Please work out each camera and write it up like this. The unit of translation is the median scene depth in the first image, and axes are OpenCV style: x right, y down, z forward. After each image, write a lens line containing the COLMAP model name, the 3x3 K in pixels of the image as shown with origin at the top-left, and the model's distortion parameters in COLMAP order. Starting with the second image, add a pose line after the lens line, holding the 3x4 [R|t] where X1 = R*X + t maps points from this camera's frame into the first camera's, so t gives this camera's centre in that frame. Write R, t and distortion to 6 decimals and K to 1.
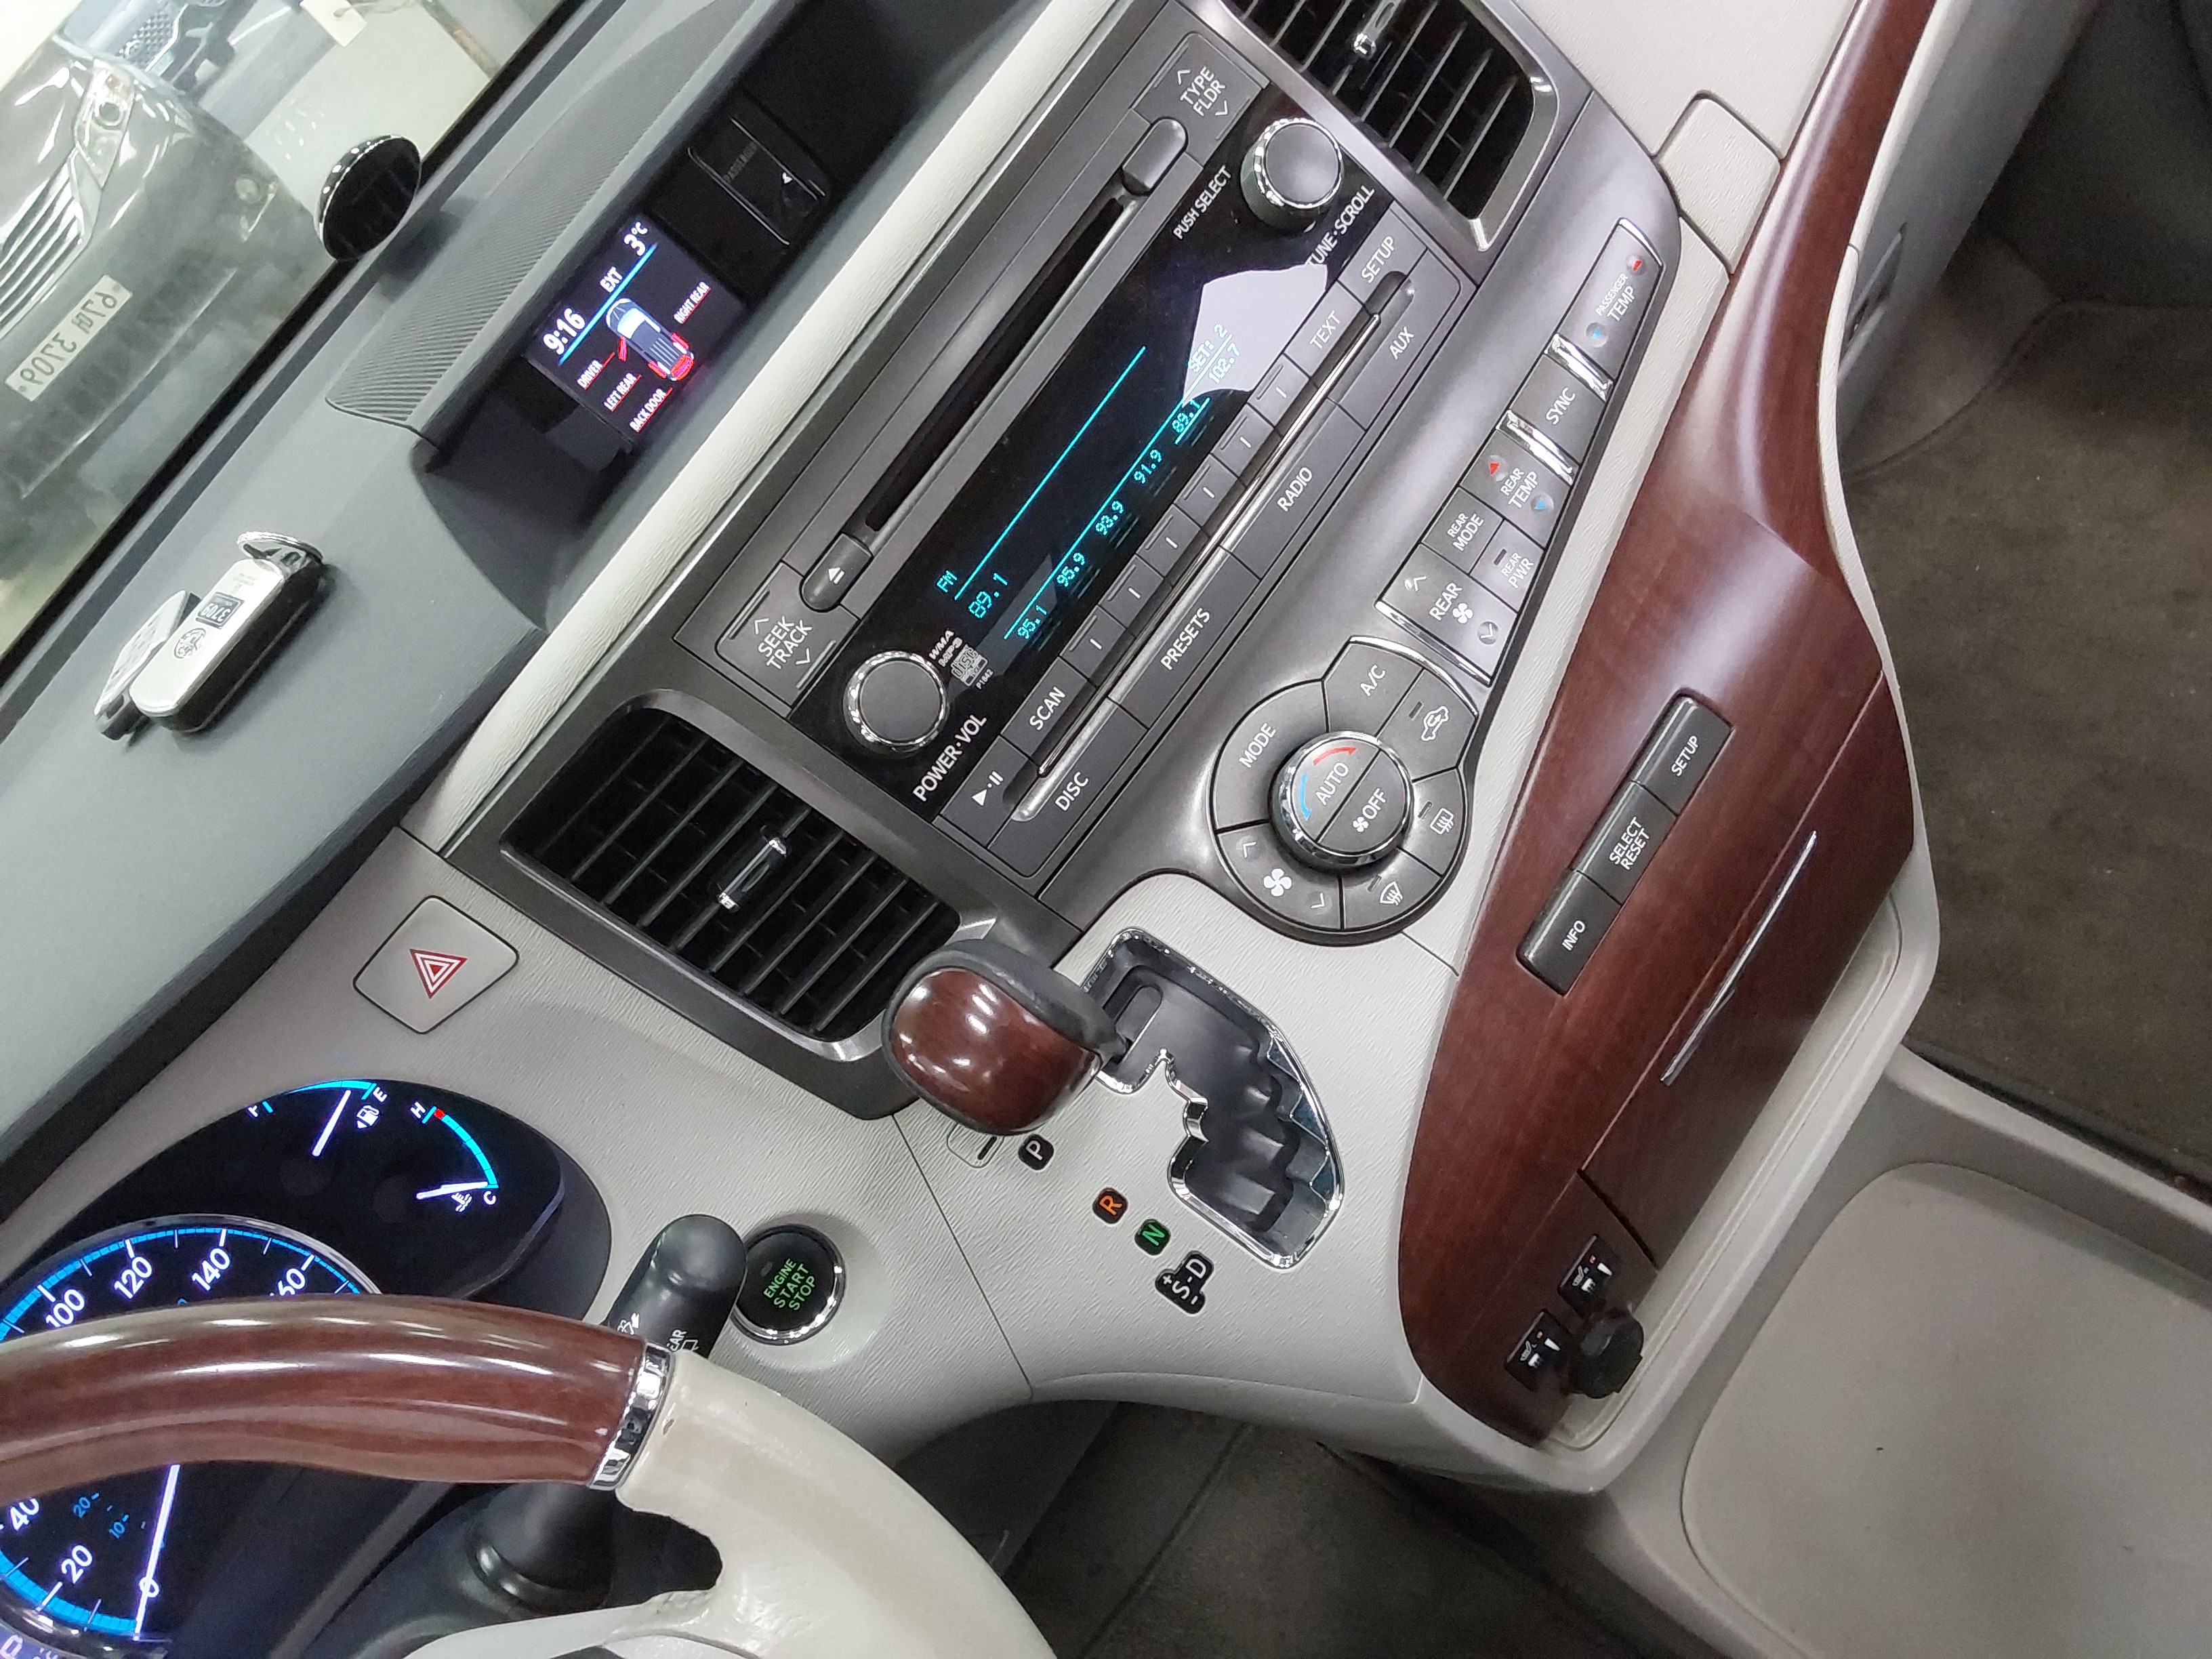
lens RADIAL K [[1782.7, 0, 1198.6], [0, 1782.7, 829.3], [0, 0, 1]] dist [0.078760, -0.108134]
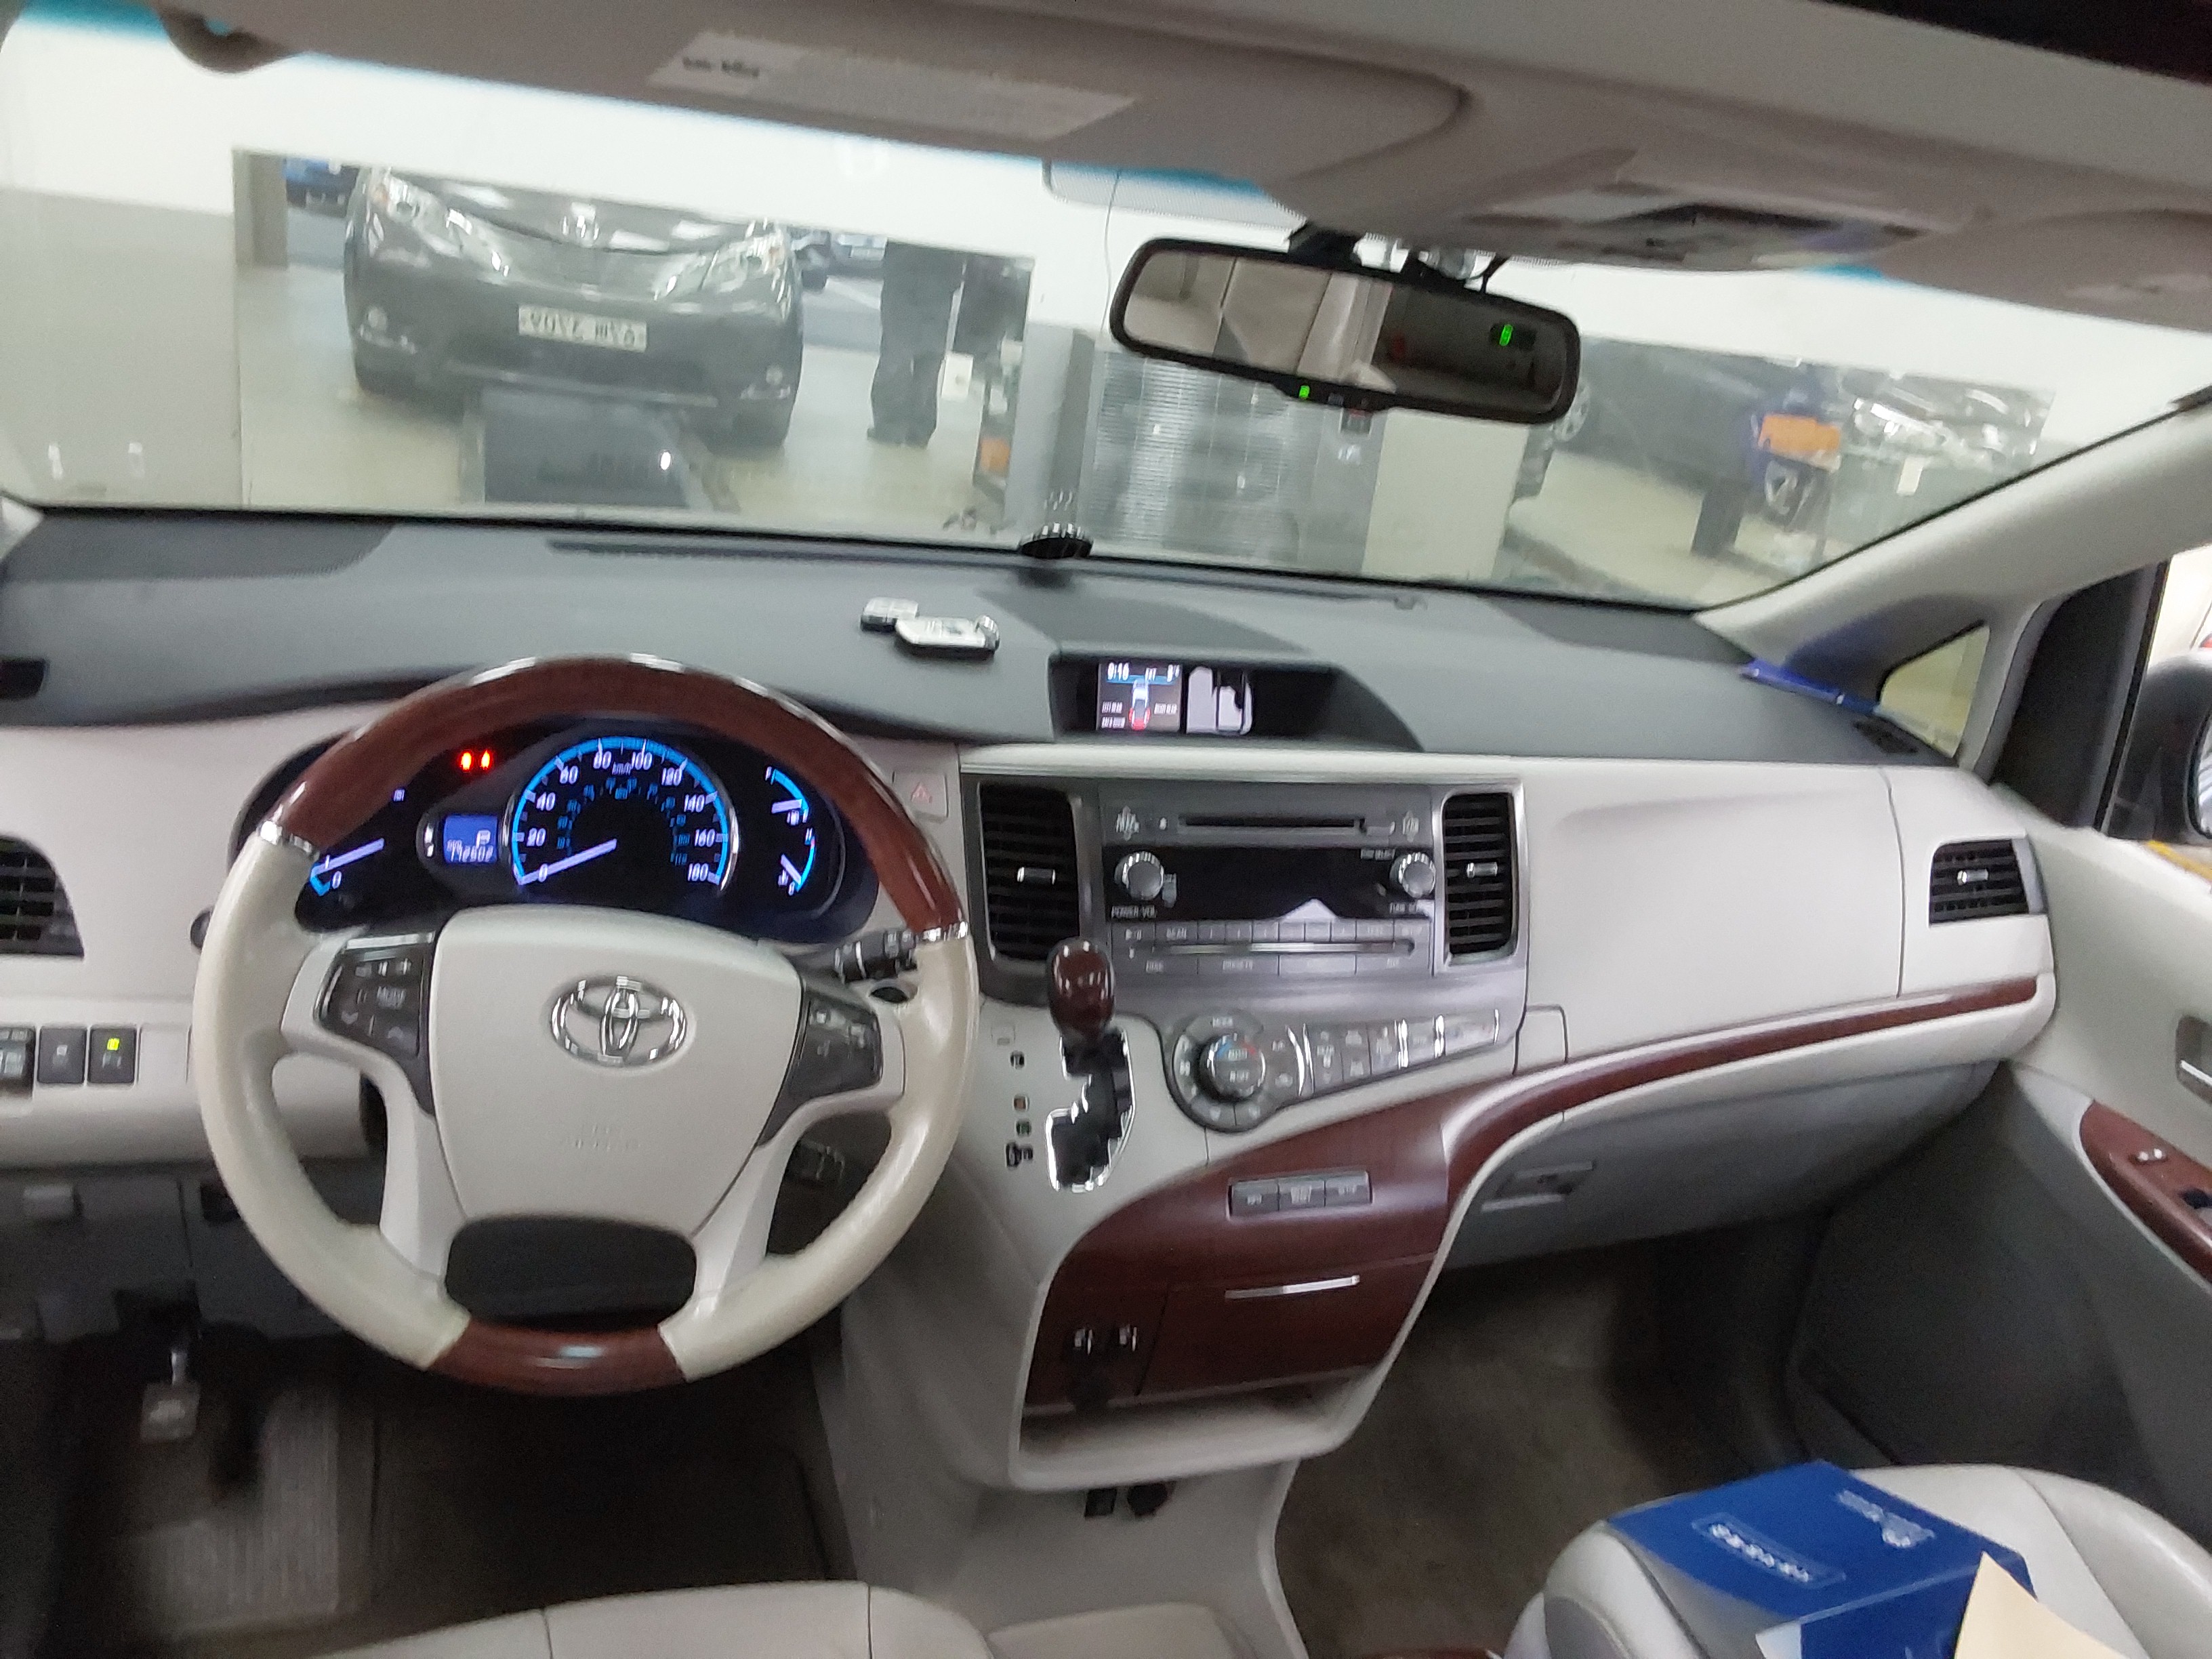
lens RADIAL K [[1782.7, 0, 1198.6], [0, 1782.7, 829.3], [0, 0, 1]] dist [0.078760, -0.108134]
pose [[0.654890, 0.750426, -0.089335, 0.031097], [-0.723397, 0.588276, -0.361426, 0.588634], [-0.218669, 0.301319, 0.928111, -1.012797]]
